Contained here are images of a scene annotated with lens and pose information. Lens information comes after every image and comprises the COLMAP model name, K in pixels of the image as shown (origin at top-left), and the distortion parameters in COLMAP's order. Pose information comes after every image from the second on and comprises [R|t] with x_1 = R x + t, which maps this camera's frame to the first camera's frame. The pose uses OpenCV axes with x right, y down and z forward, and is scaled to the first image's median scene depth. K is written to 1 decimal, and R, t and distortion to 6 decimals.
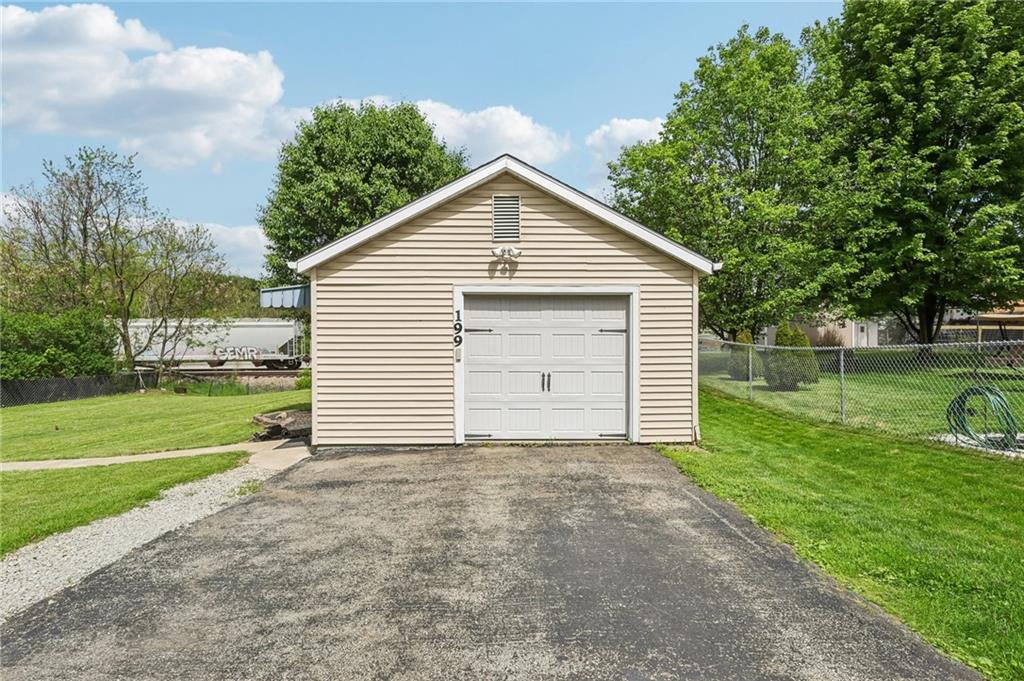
lens RADIAL K [[530.3, 0, 497.4], [0, 530.3, 347.1], [0, 0, 1]] dist [0.005271, 0.001824]
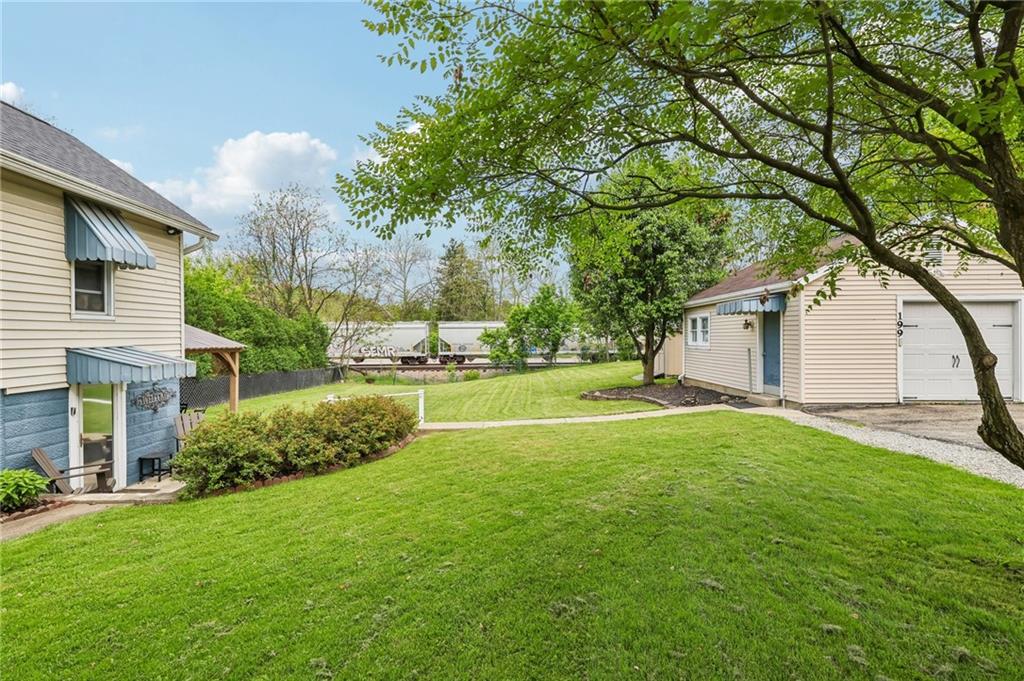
lens RADIAL K [[478.0, 0, 501.3], [0, 478.0, 336.7], [0, 0, 1]] dist [0.001972, -0.001172]
pose [[0.999346, -0.005753, -0.035700, -0.228593], [0.004983, 0.999754, -0.021634, 0.004398], [0.035815, 0.021442, 0.999128, -0.074488]]
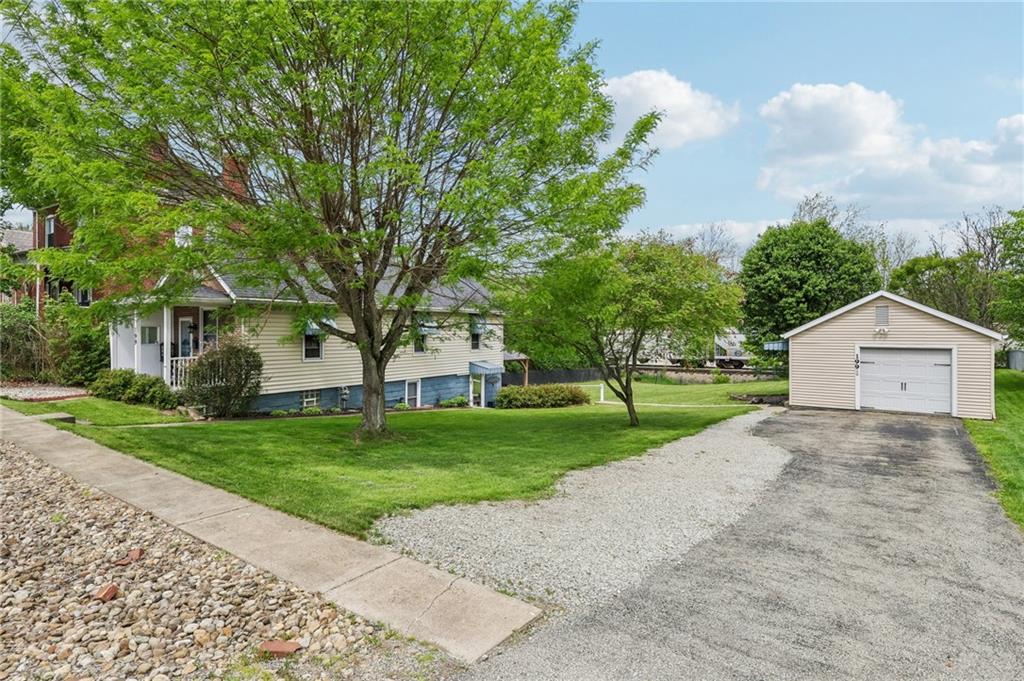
lens RADIAL K [[530.3, 0, 513.6], [0, 530.3, 332.0], [0, 0, 1]] dist [0.005271, 0.001824]
pose [[0.800218, -0.000482, -0.599709, 0.025487], [-0.011441, 0.999805, -0.016070, -0.023016], [0.599600, 0.019721, 0.800057, -0.379447]]
